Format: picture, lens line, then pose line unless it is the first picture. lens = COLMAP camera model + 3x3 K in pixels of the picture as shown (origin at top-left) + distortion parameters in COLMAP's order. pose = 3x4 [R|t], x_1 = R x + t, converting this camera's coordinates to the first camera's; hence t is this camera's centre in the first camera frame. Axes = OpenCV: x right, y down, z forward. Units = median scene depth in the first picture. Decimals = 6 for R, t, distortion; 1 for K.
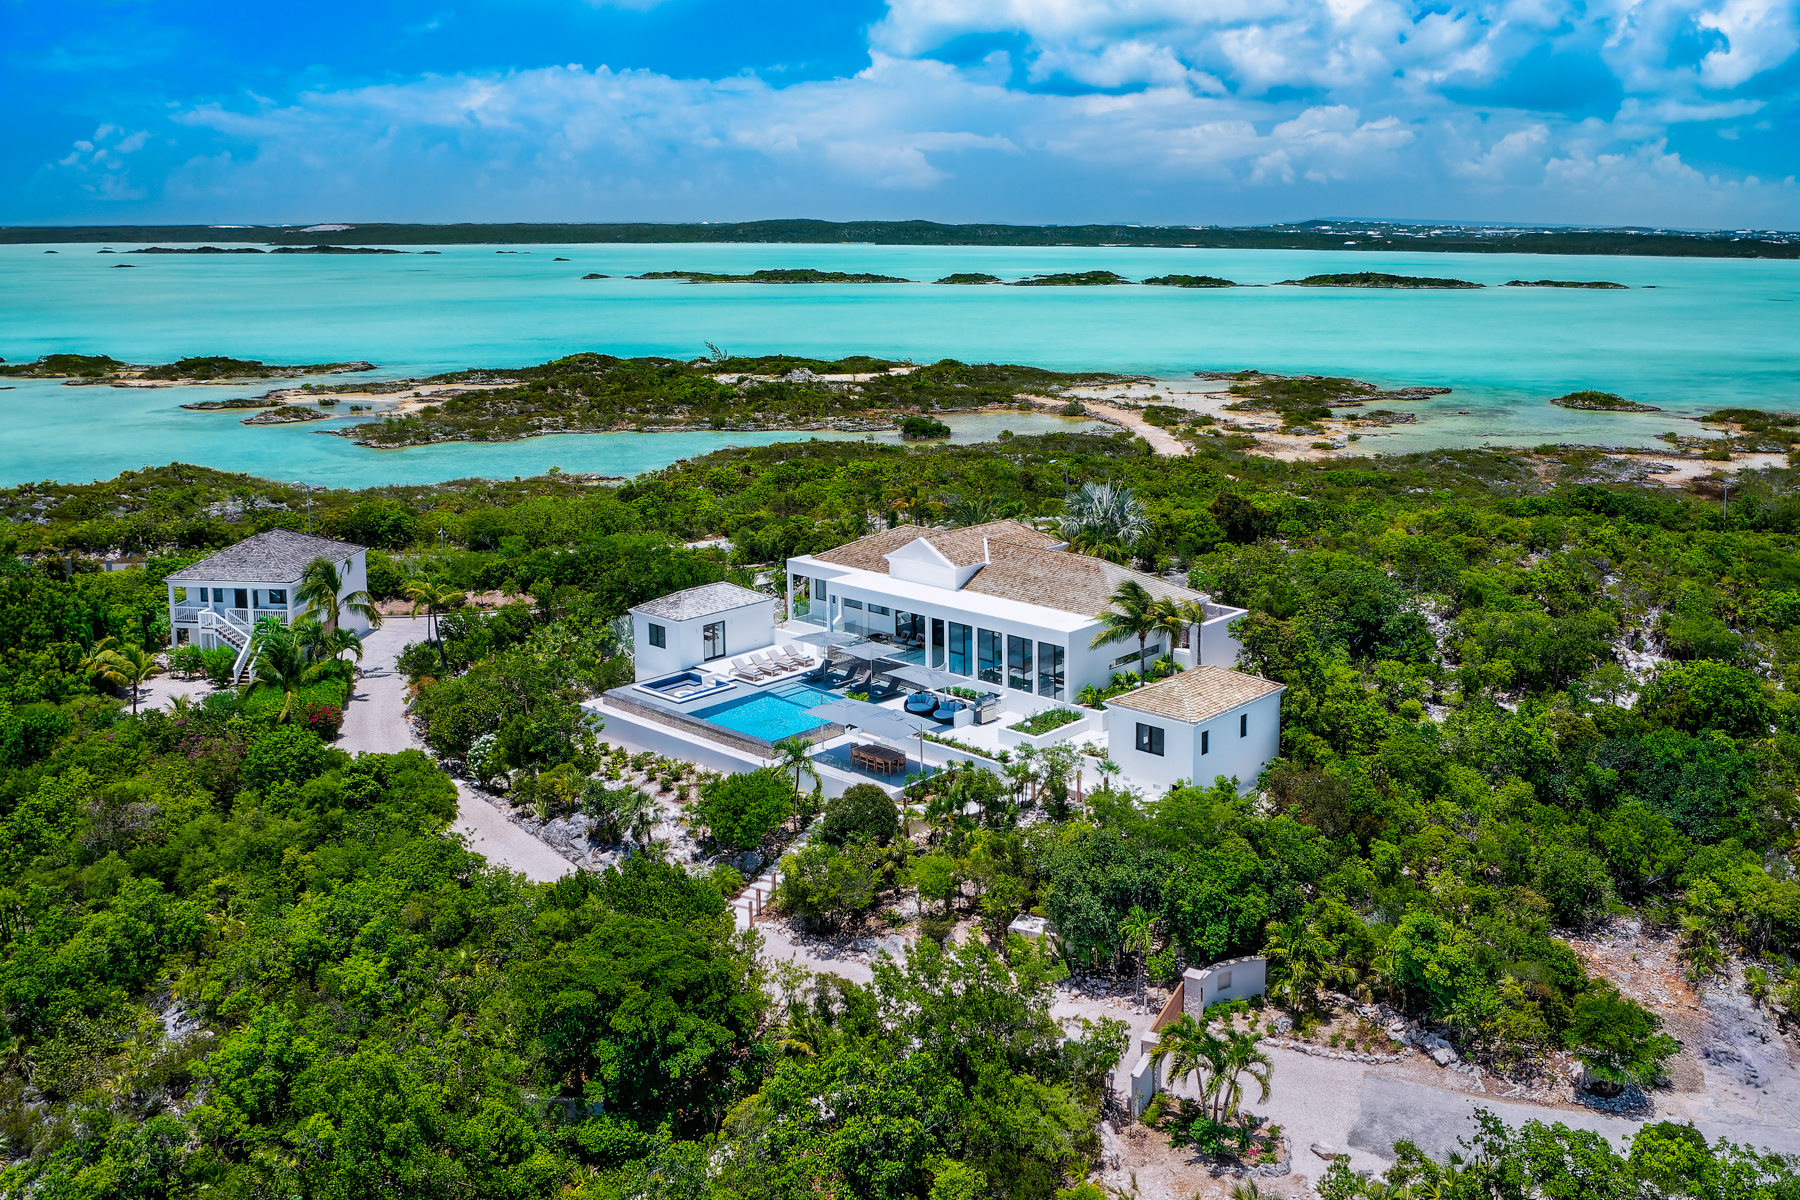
lens RADIAL K [[1552.4, 0, 900.0], [0, 1552.4, 600.0], [0, 0, 1]] dist [-0.061707, -0.010785]
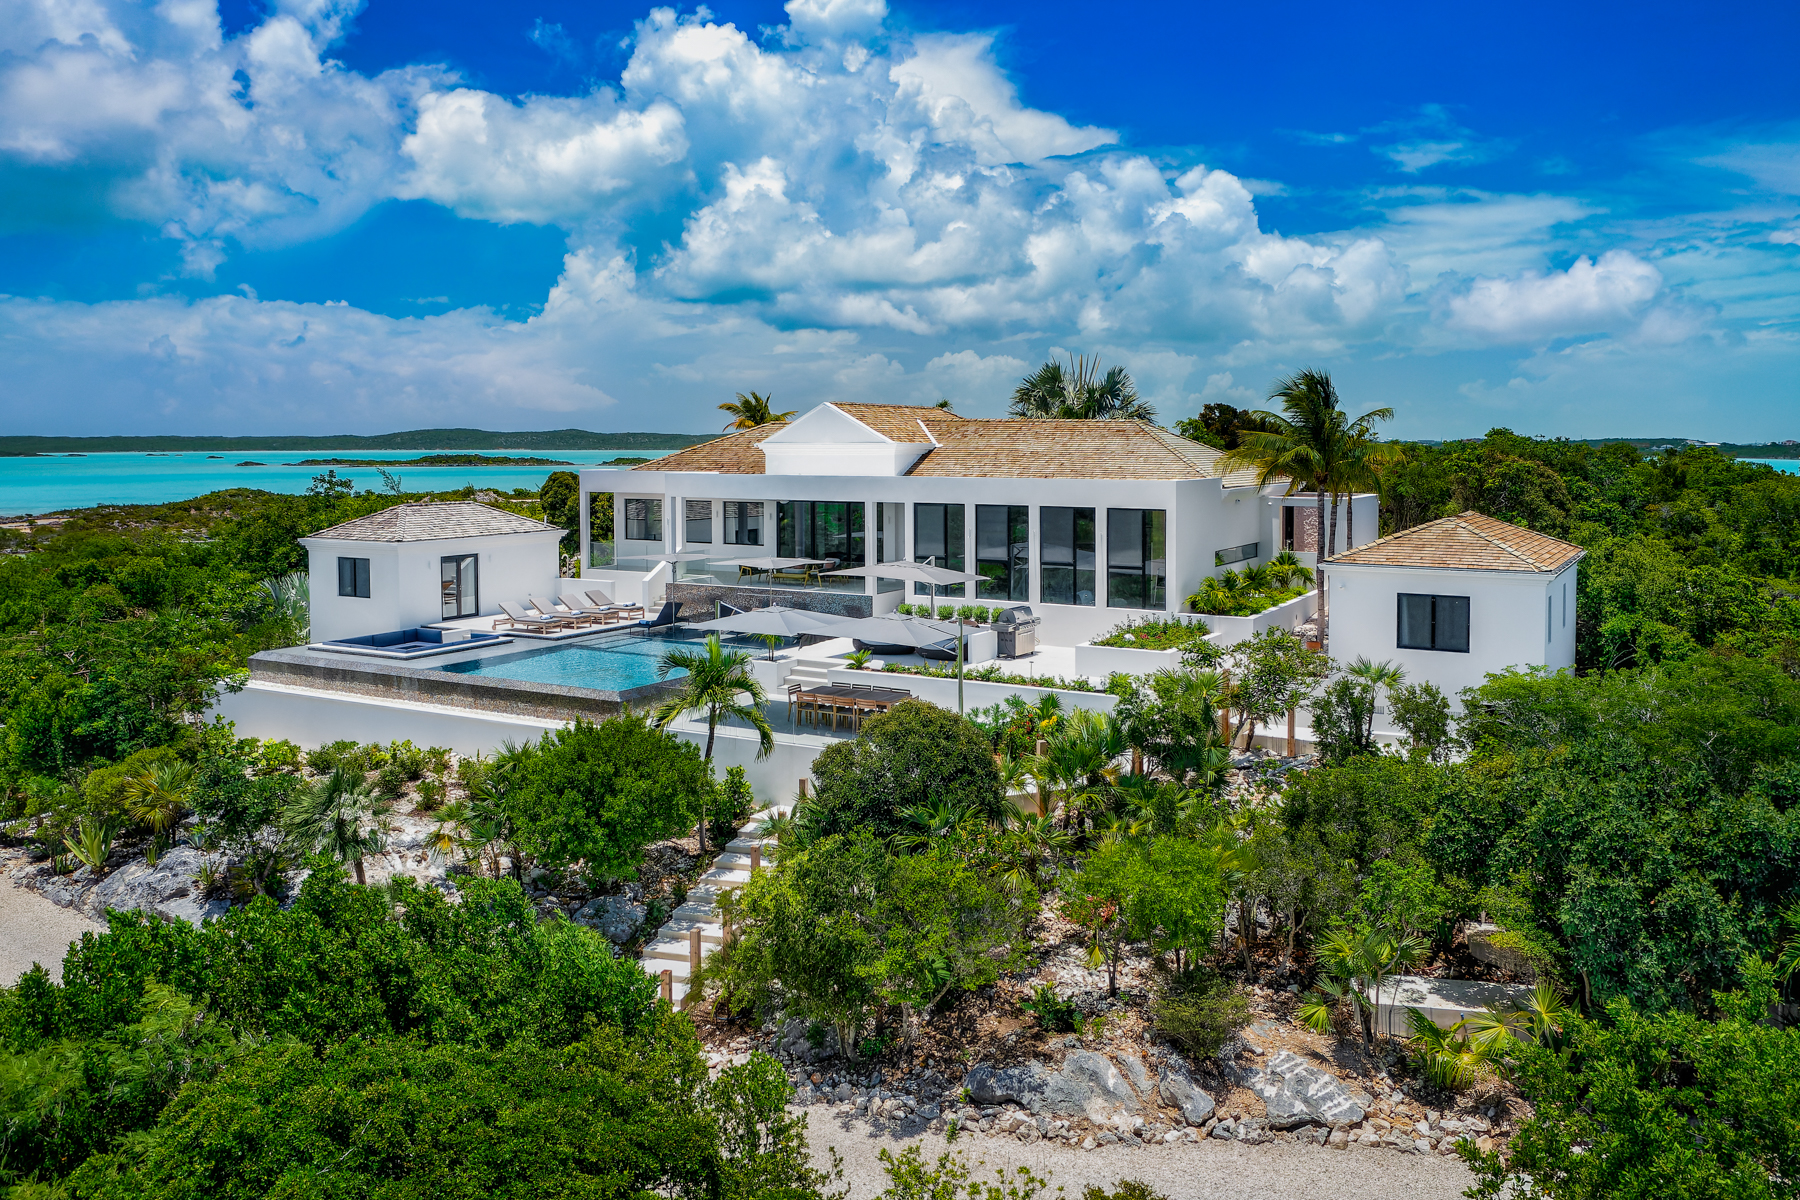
lens RADIAL K [[1476.2, 0, 900.0], [0, 1476.2, 600.0], [0, 0, 1]] dist [-0.013682, -0.039487]
pose [[0.976827, -0.018823, 0.213200, -0.081658], [0.045214, 0.991793, -0.119596, 0.105146], [-0.209199, 0.126464, 0.969661, 0.458443]]
